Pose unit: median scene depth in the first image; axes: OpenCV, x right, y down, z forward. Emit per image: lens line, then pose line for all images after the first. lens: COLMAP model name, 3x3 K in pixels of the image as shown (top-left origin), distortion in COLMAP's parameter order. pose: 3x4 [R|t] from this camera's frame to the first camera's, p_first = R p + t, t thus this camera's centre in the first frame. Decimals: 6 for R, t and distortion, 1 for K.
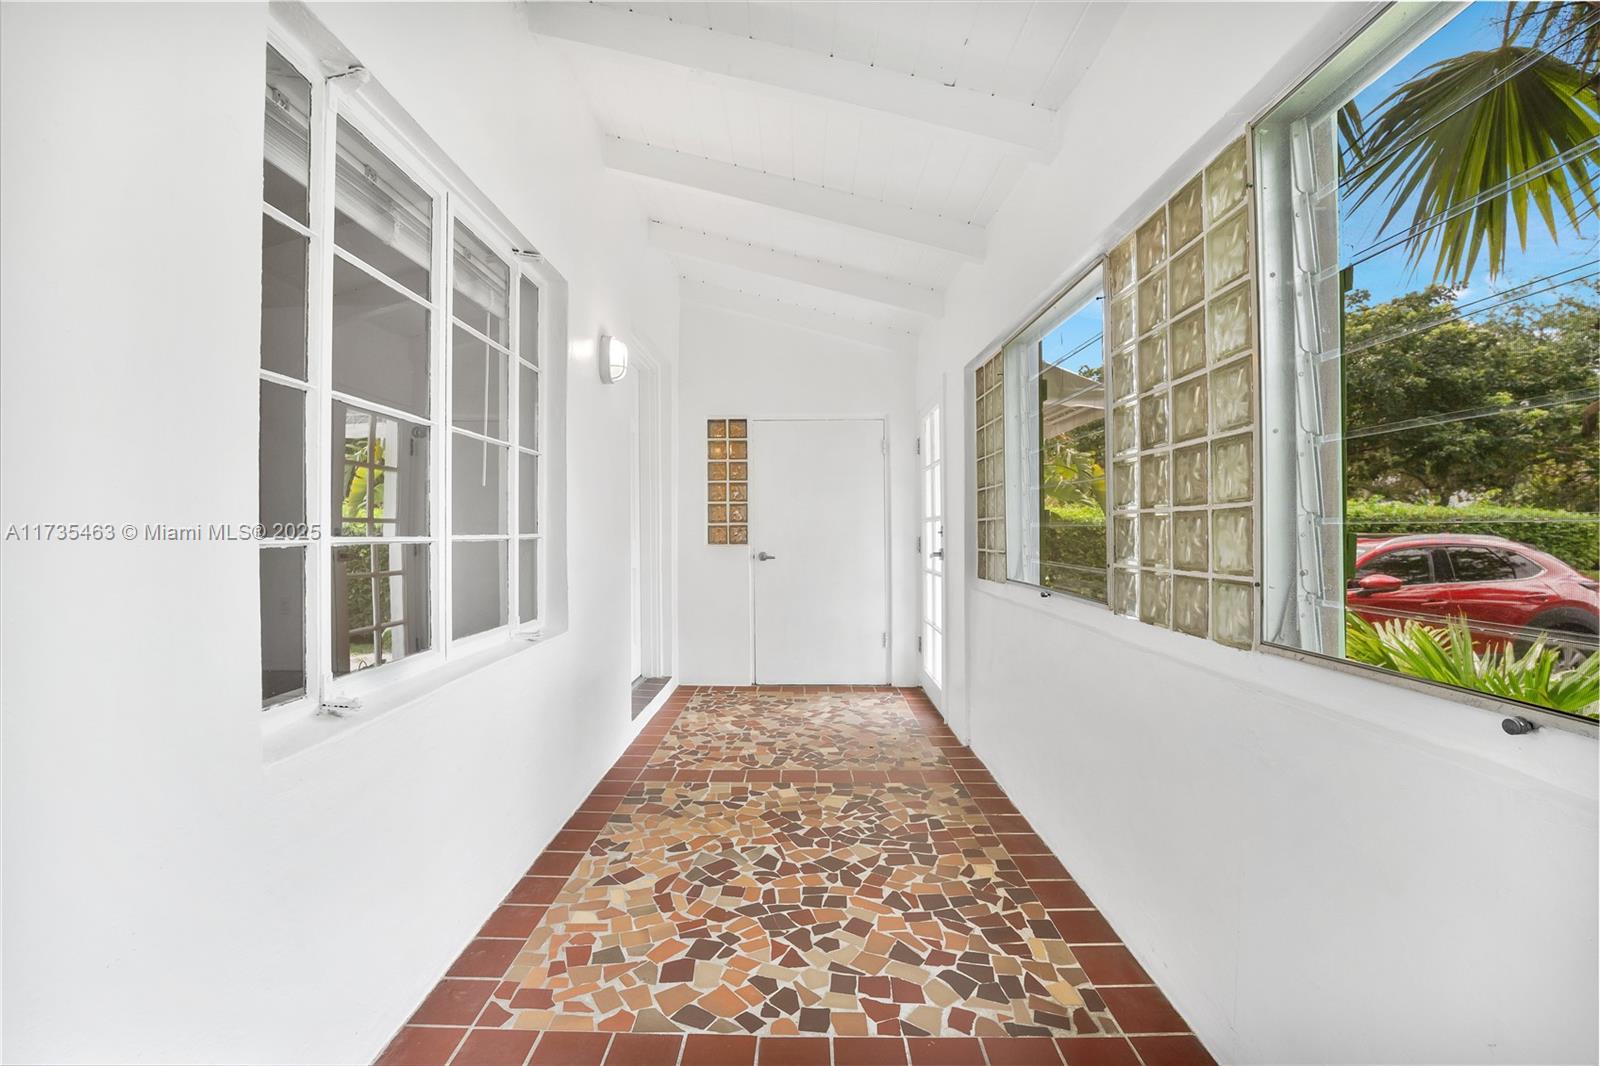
lens RADIAL K [[657.5, 0, 787.3], [0, 657.5, 532.7], [0, 0, 1]] dist [-0.026073, 0.000825]
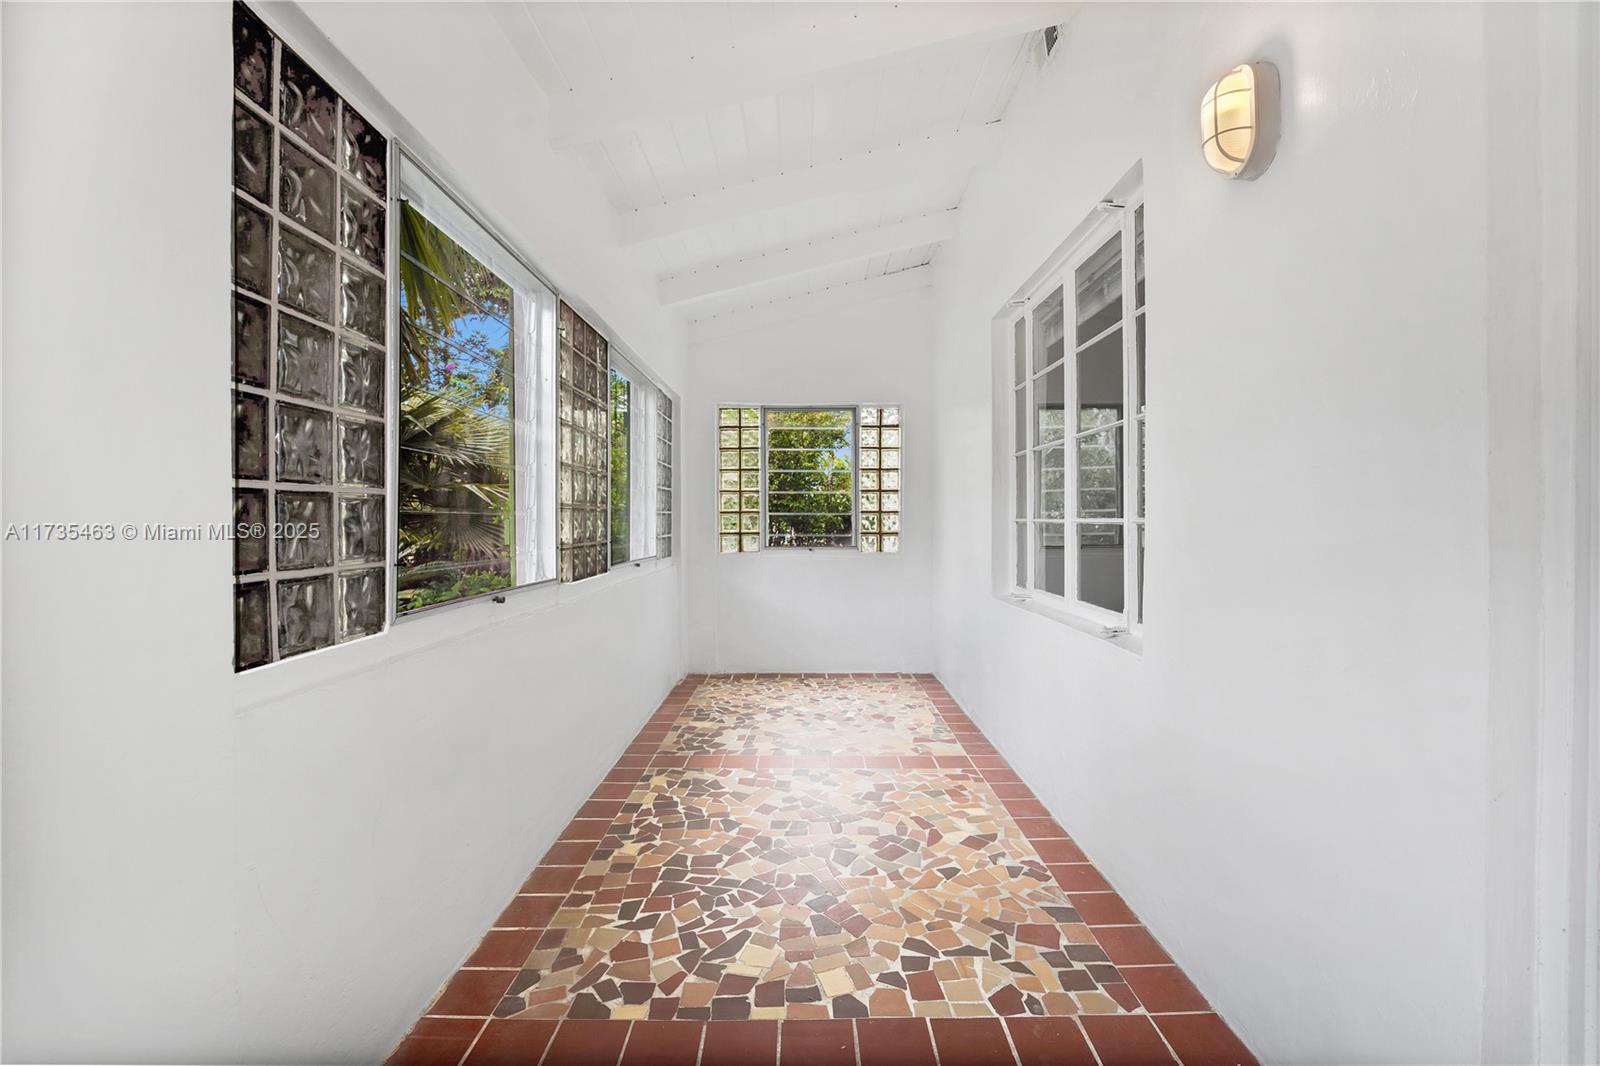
lens RADIAL K [[657.5, 0, 787.3], [0, 657.5, 532.7], [0, 0, 1]] dist [-0.026073, 0.000825]
pose [[-0.999931, 0.011397, 0.002892, 0.047354], [0.011451, 0.999743, 0.019543, 0.005251], [-0.002668, 0.019575, -0.999805, 2.031736]]
